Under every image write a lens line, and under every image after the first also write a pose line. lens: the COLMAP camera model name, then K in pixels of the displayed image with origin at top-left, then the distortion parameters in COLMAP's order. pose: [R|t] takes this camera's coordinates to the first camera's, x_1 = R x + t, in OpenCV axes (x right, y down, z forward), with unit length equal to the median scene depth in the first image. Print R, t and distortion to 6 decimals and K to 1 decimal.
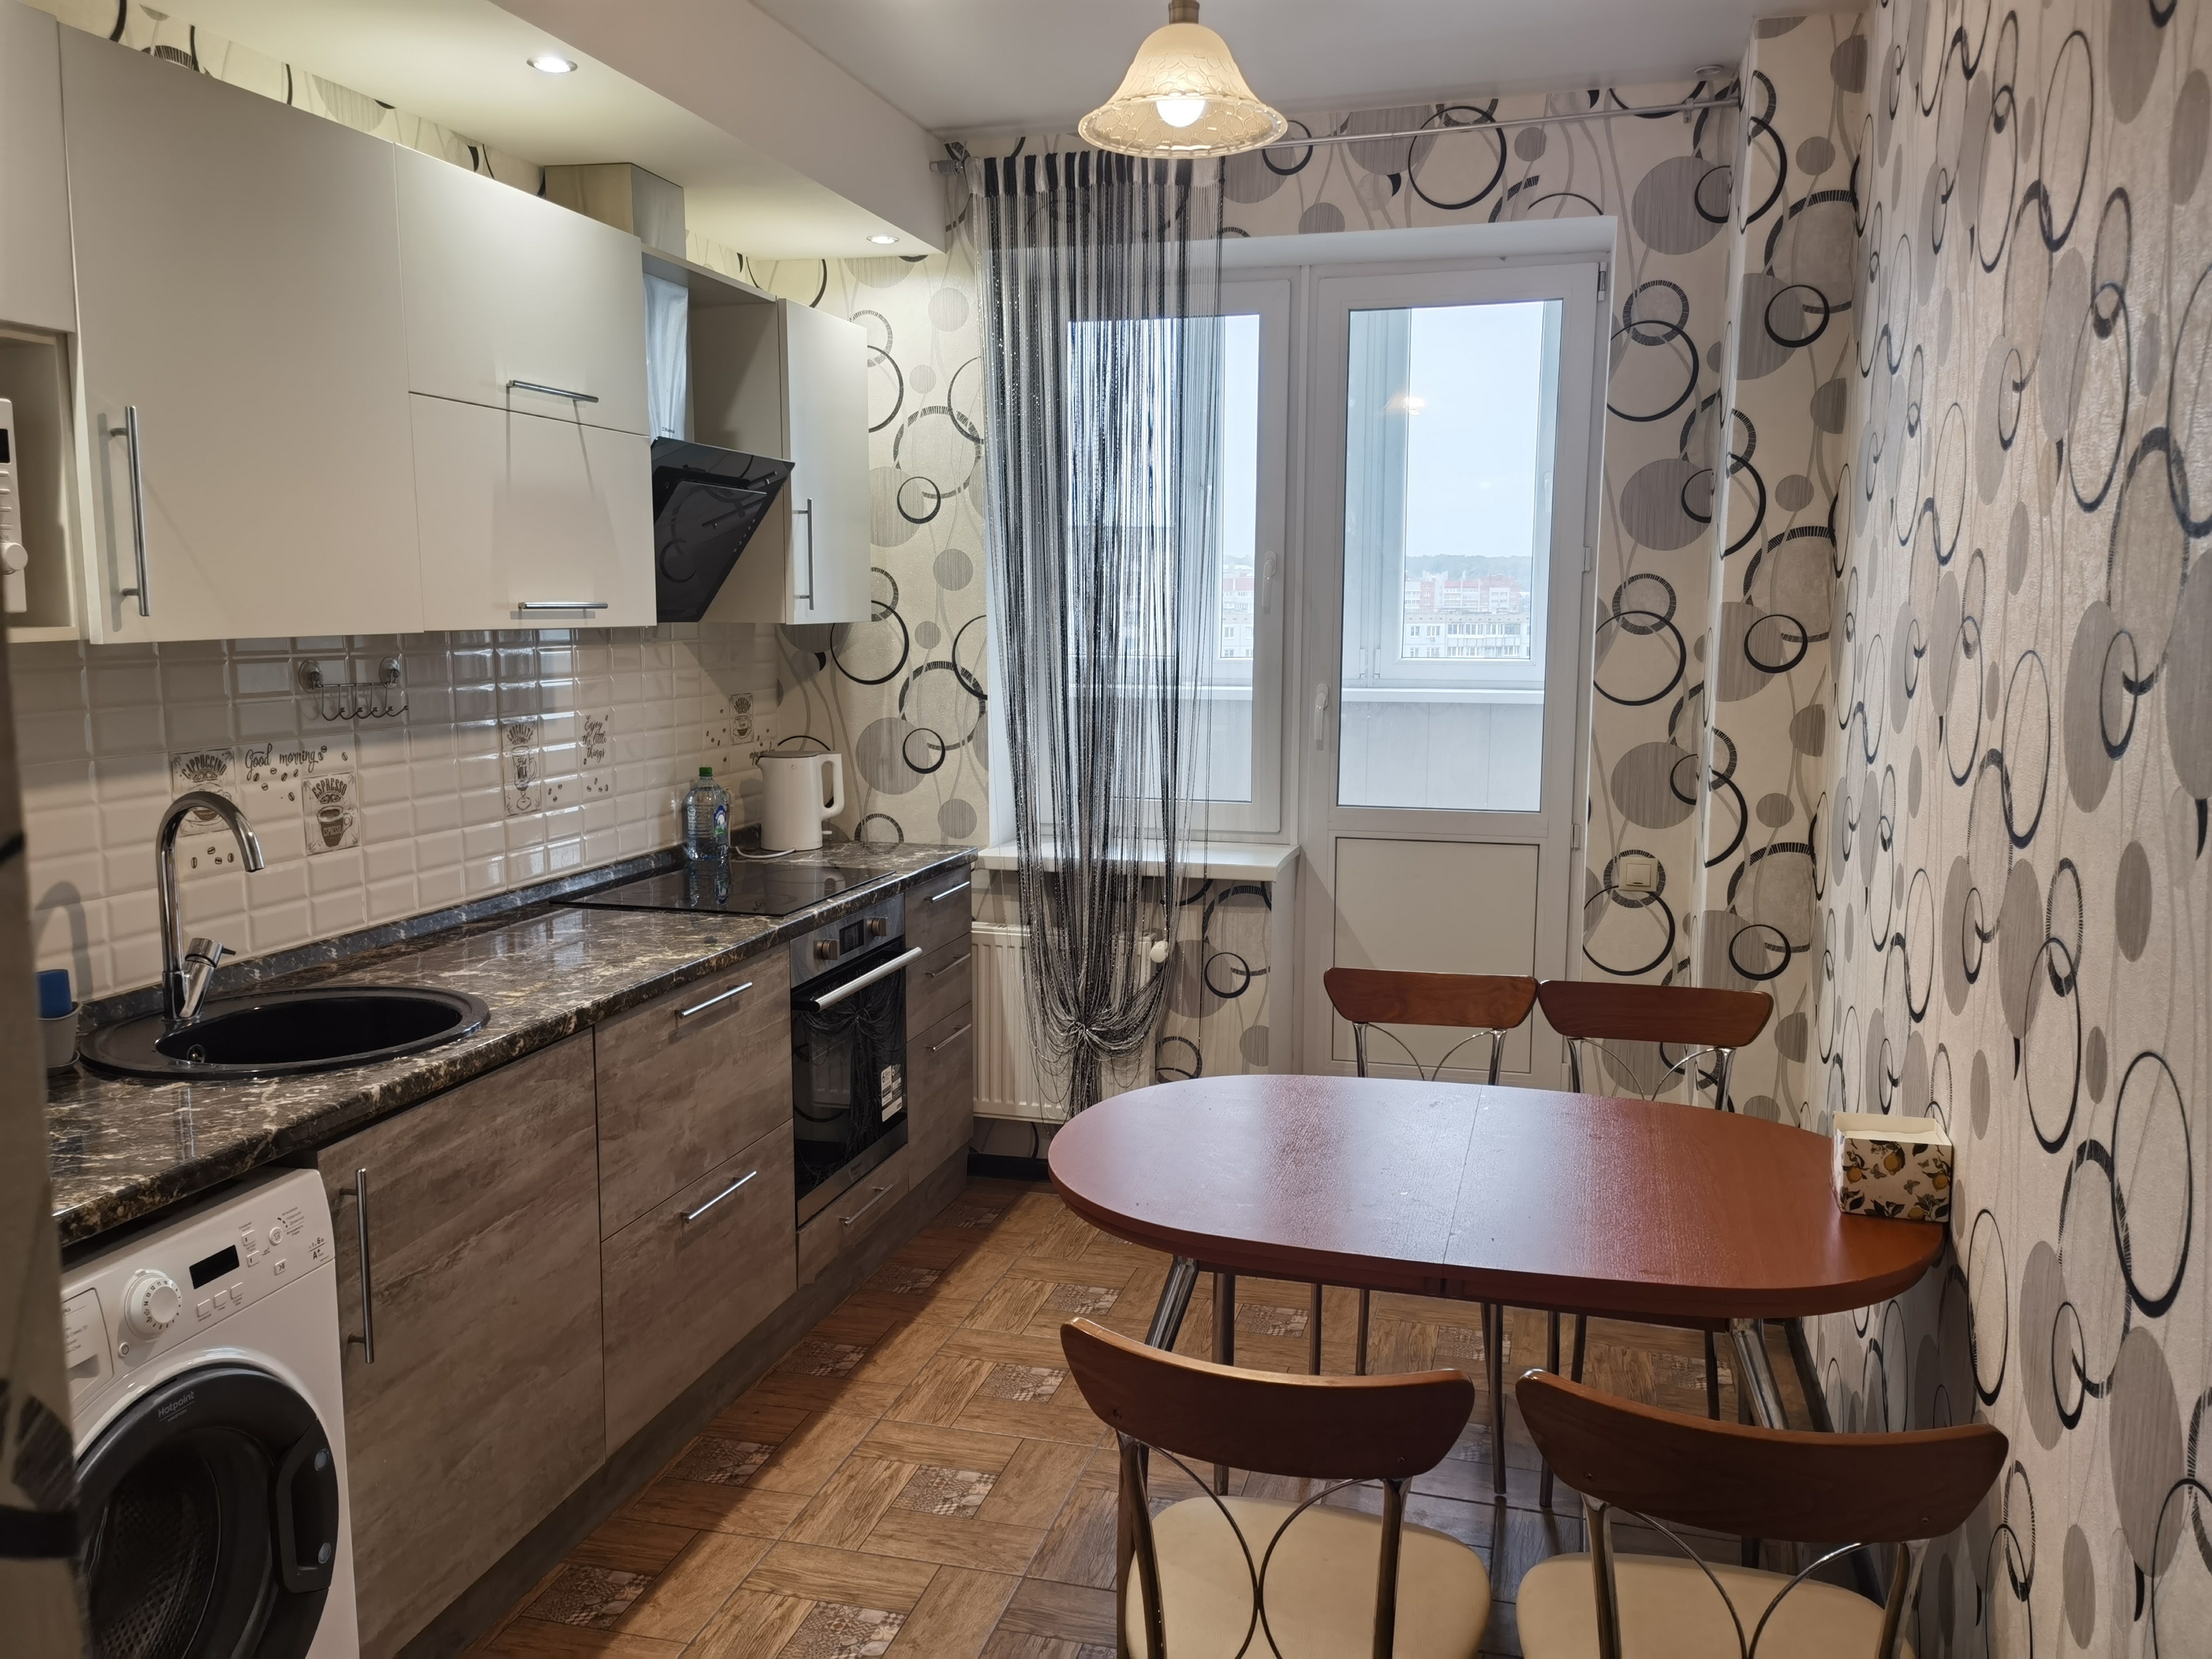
lens RADIAL K [[1709.6, 0, 1116.8], [0, 1709.6, 838.1], [0, 0, 1]] dist [0.084451, -0.006789]
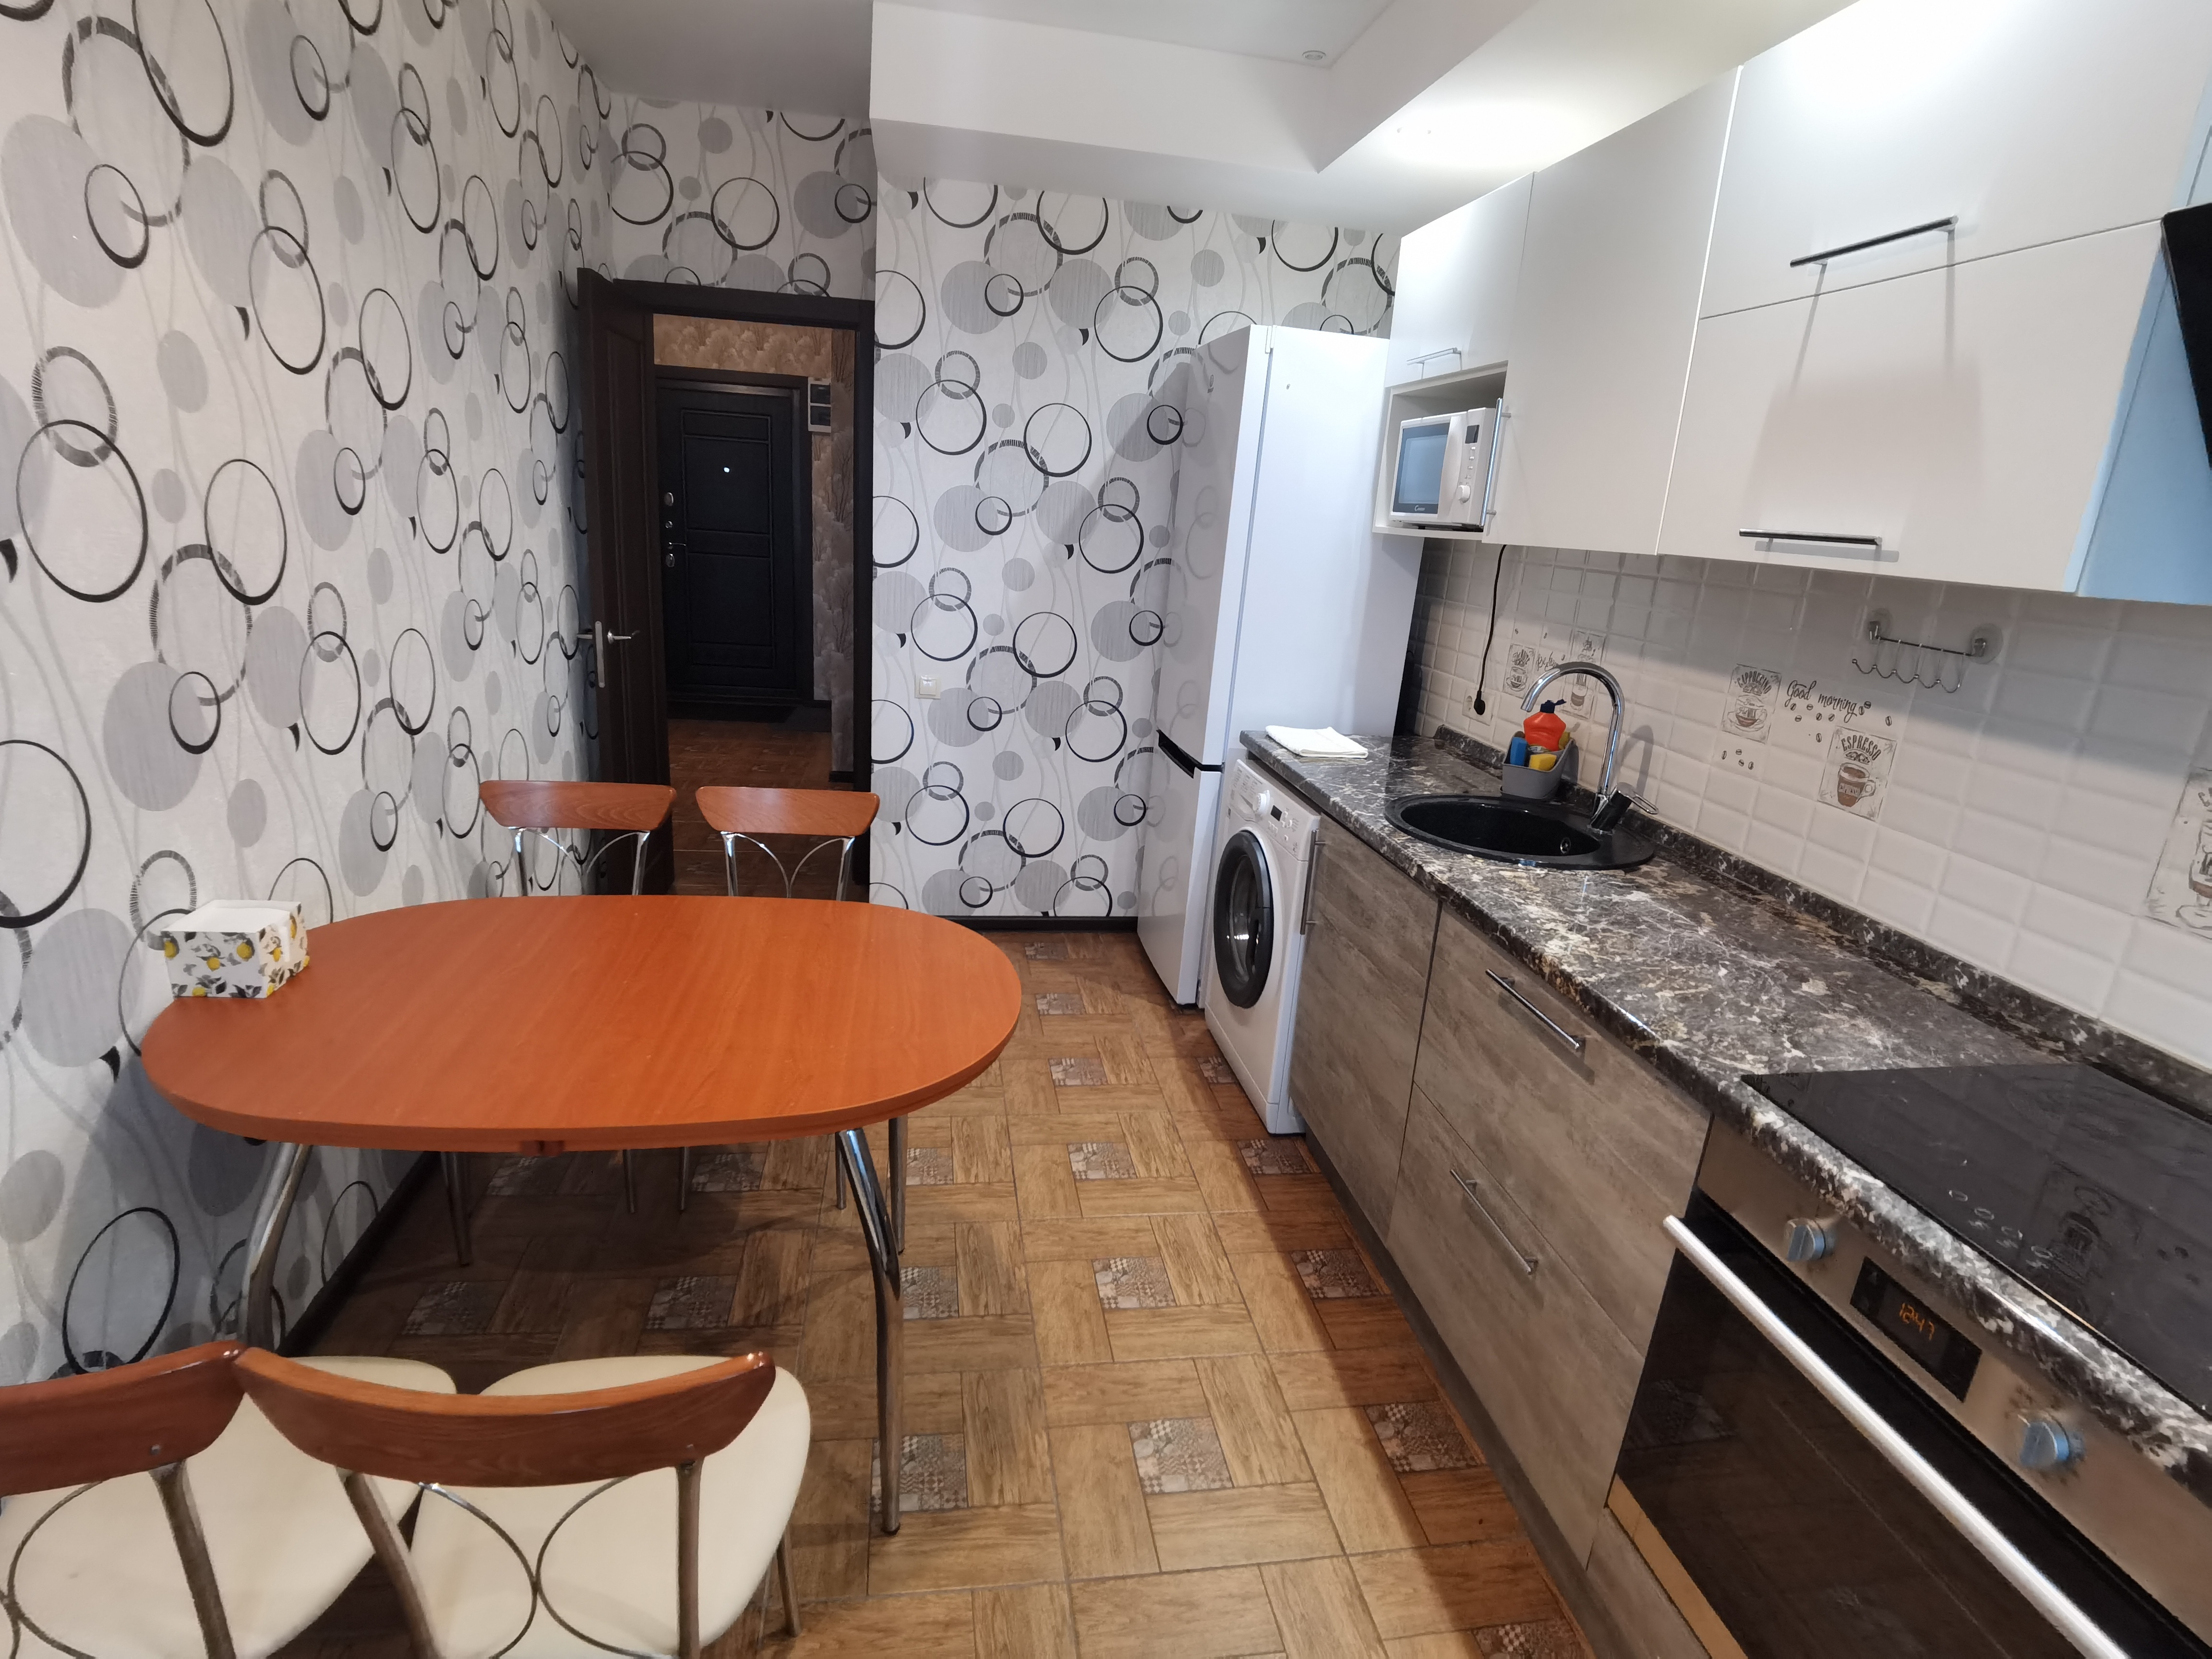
lens RADIAL K [[1101.8, 0, 1105.0], [0, 1101.8, 833.8], [0, 0, 1]] dist [0.018365, -0.058613]
pose [[-0.911776, 0.051488, -0.407448, 0.130221], [-0.127072, 0.908057, 0.399106, -0.132181], [0.390535, 0.415670, -0.821402, 1.038314]]
